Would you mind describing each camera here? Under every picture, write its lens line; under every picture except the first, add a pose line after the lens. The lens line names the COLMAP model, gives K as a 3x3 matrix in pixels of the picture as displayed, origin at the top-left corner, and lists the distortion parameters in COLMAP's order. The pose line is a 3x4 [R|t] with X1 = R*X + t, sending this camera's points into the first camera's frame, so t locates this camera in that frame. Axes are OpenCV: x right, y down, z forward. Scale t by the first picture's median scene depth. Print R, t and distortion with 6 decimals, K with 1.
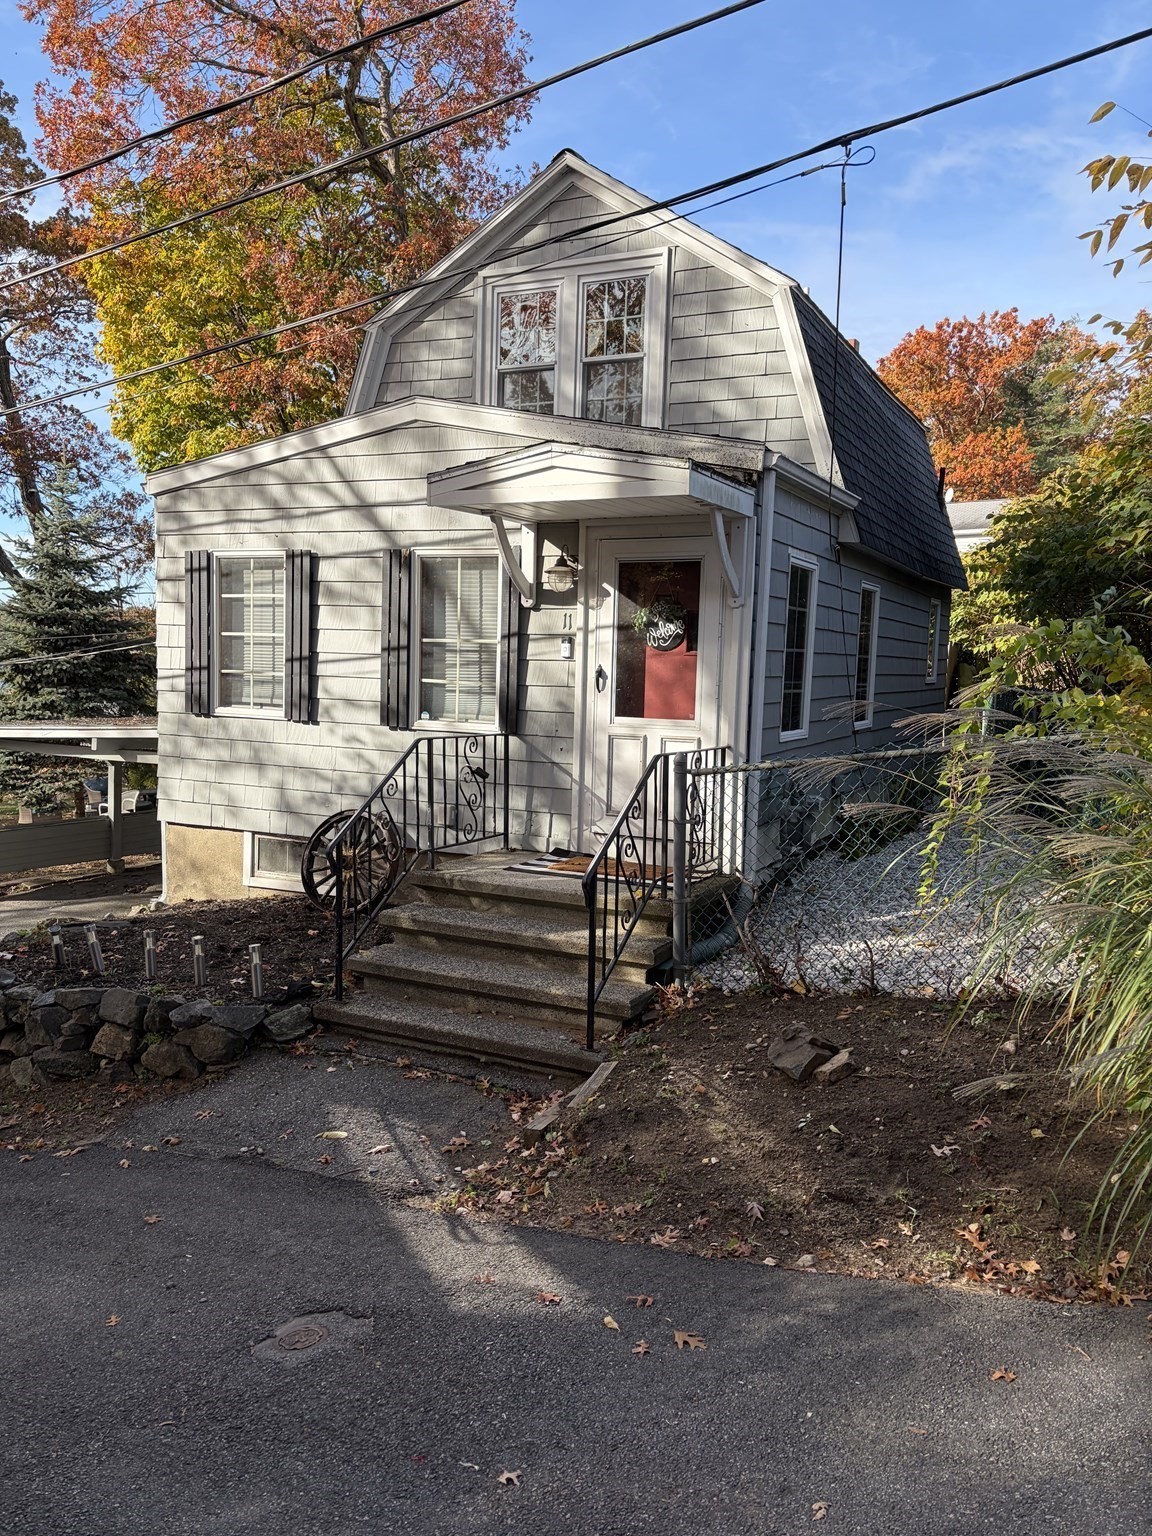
lens RADIAL K [[1153.2, 0, 578.3], [0, 1153.2, 773.7], [0, 0, 1]] dist [0.026899, -0.017869]
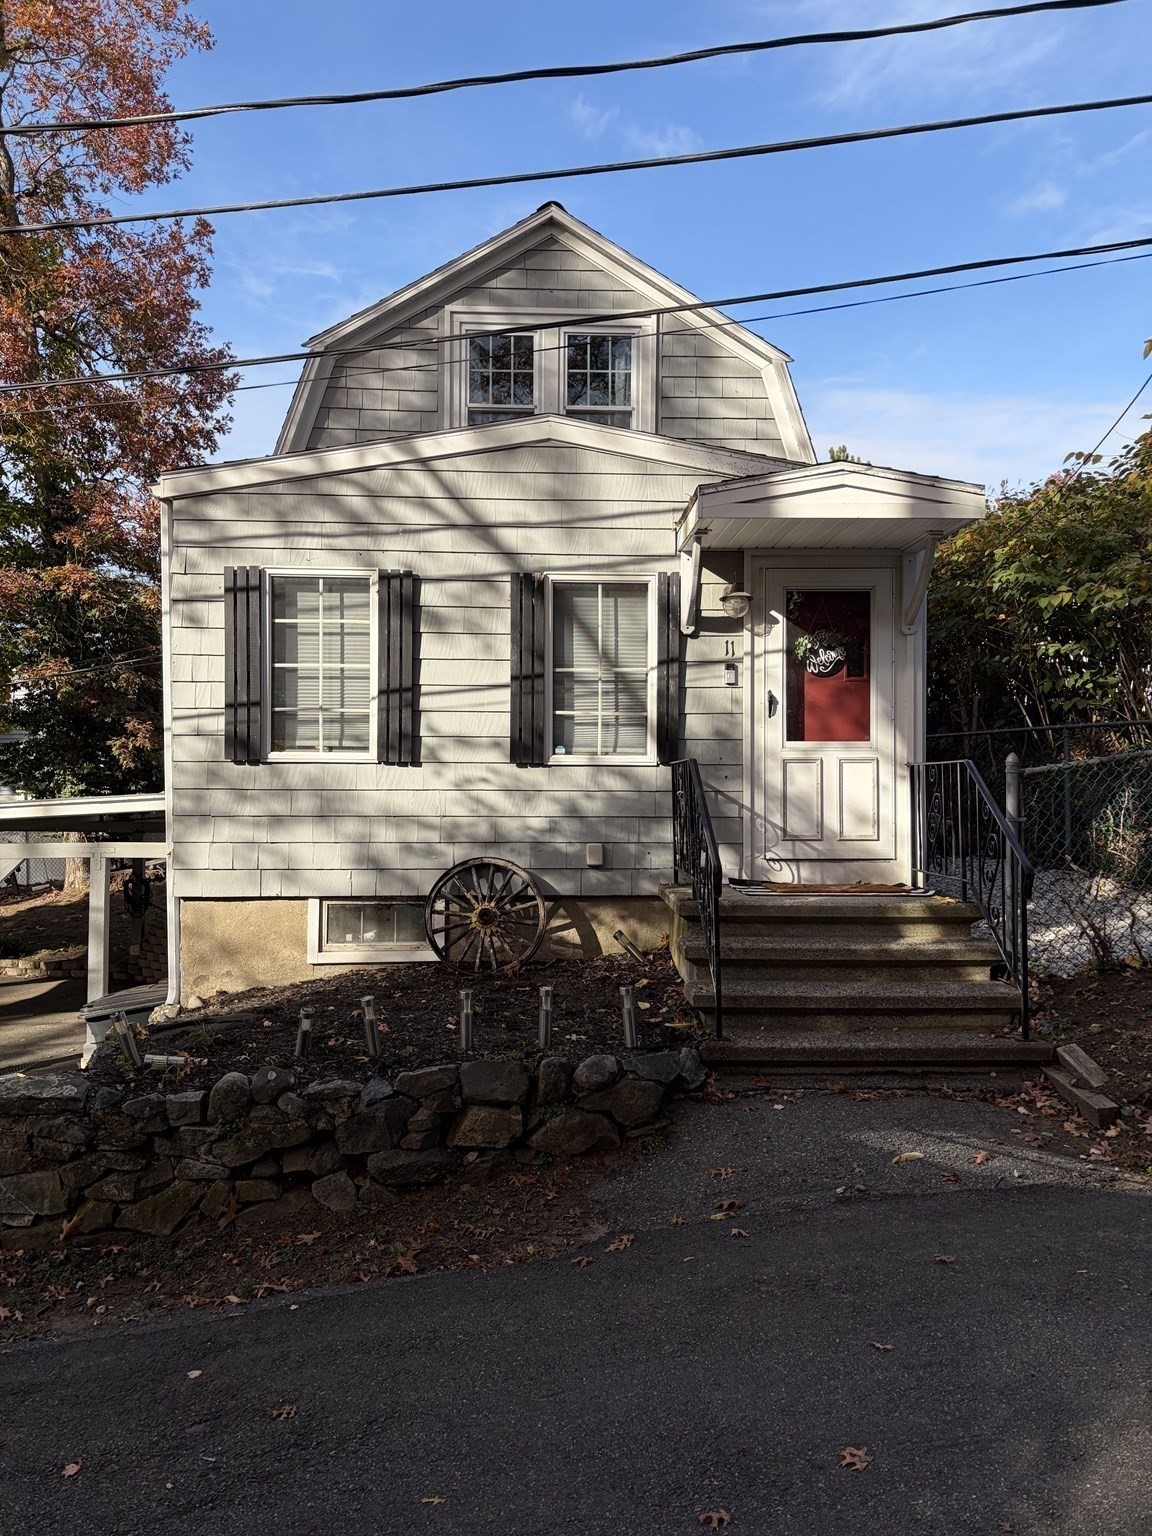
lens RADIAL K [[1153.2, 0, 575.0], [0, 1153.2, 764.8], [0, 0, 1]] dist [0.026899, -0.017869]
pose [[0.885304, -0.021381, 0.464520, -0.539692], [0.066290, 0.994543, -0.080560, 0.036112], [-0.460263, 0.102113, 0.881891, 0.172544]]
